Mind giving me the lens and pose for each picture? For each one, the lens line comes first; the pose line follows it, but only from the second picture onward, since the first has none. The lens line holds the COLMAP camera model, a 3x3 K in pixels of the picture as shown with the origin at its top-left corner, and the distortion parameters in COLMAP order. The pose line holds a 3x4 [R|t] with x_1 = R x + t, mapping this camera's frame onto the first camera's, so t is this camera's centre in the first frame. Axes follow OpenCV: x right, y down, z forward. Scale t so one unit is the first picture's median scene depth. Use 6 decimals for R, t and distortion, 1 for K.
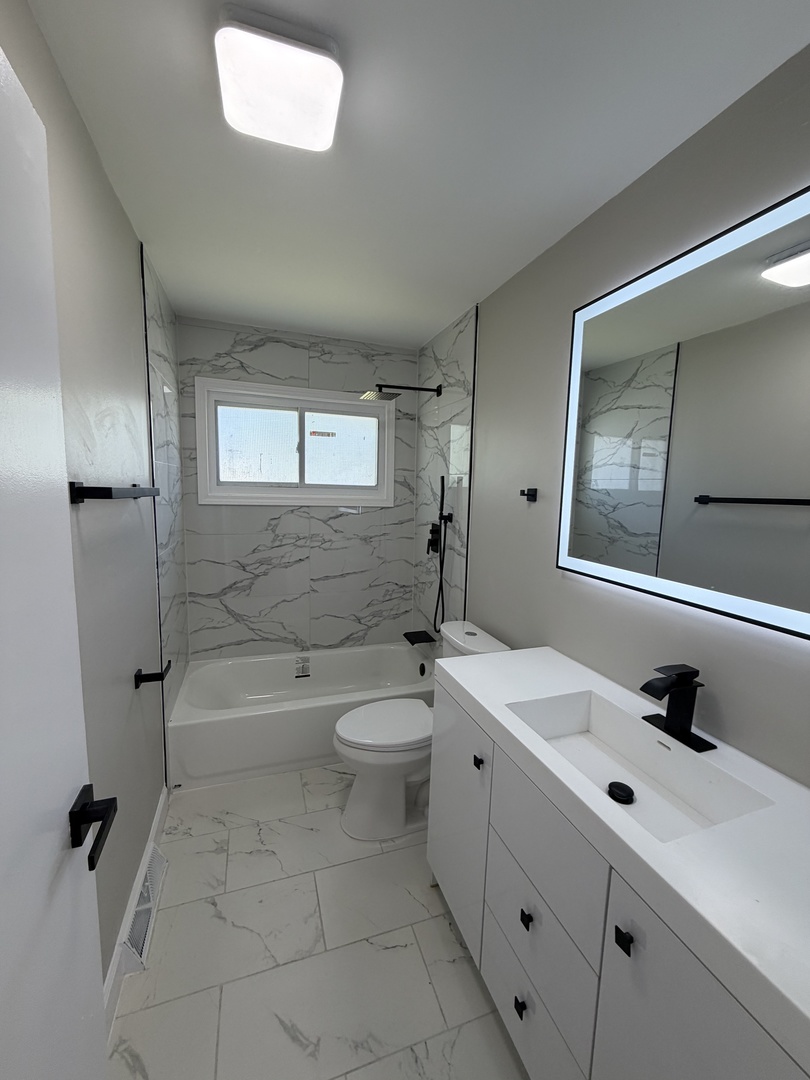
lens RADIAL K [[430.3, 0, 400.1], [0, 430.3, 540.2], [0, 0, 1]] dist [0.001908, -0.000227]
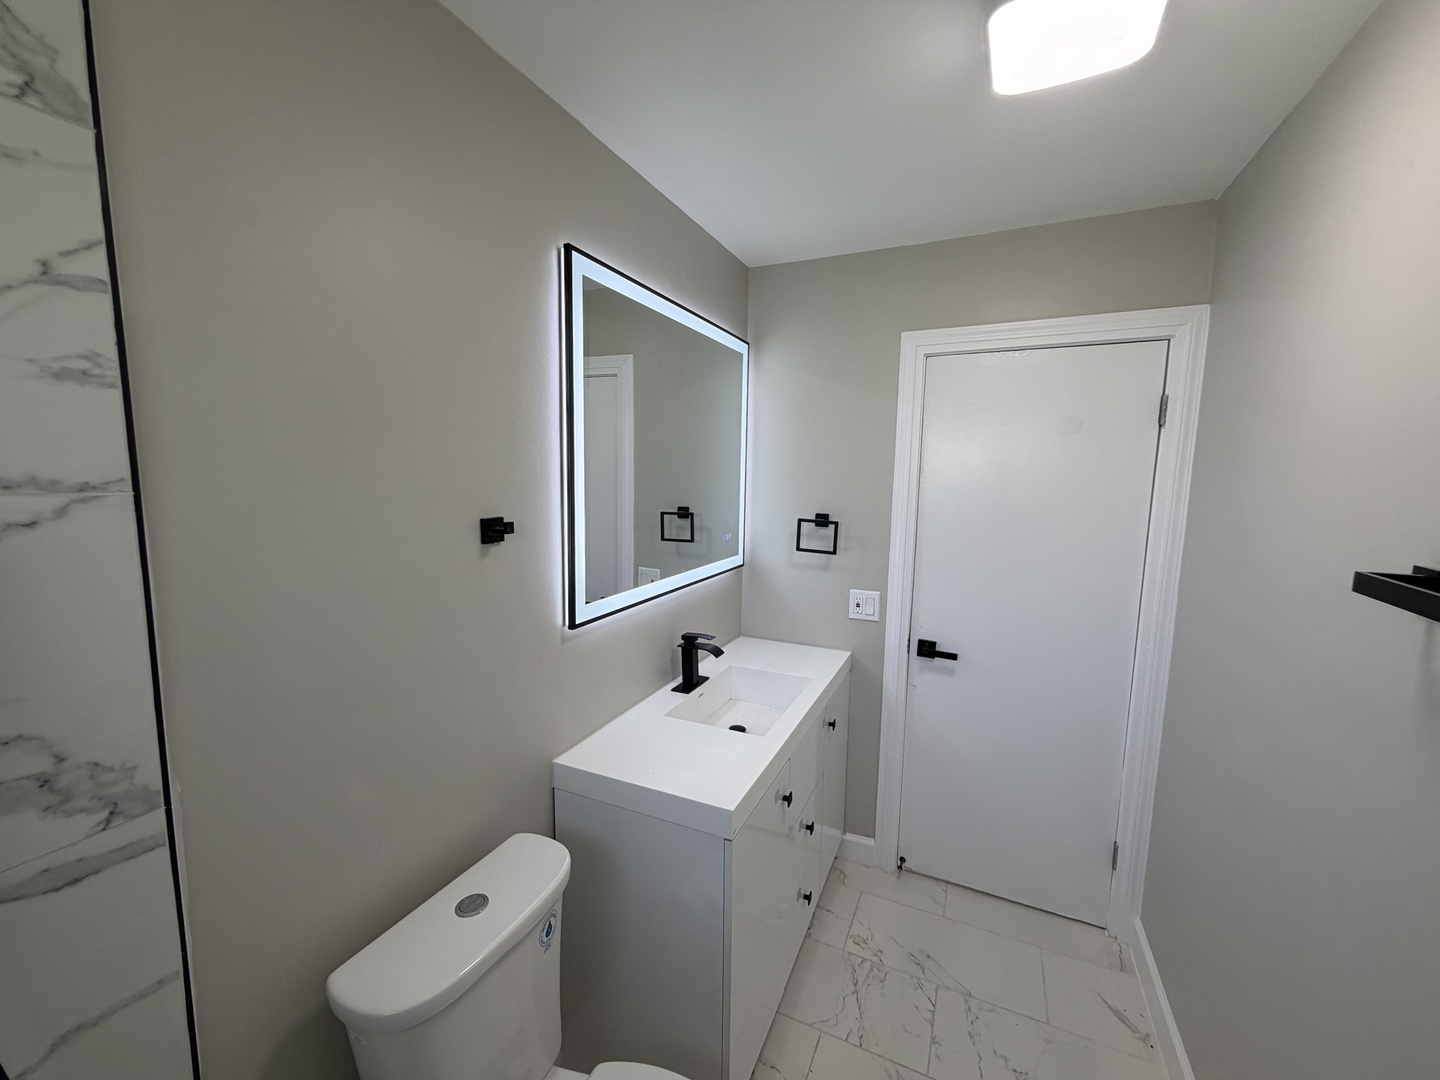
lens RADIAL K [[573.7, 0, 721.0], [0, 573.7, 541.6], [0, 0, 1]] dist [0.001908, -0.000227]
pose [[-0.723117, -0.122085, 0.679851, -0.429531], [0.054155, 0.971205, 0.232007, -0.289022], [-0.688600, 0.204586, -0.695683, 1.591245]]
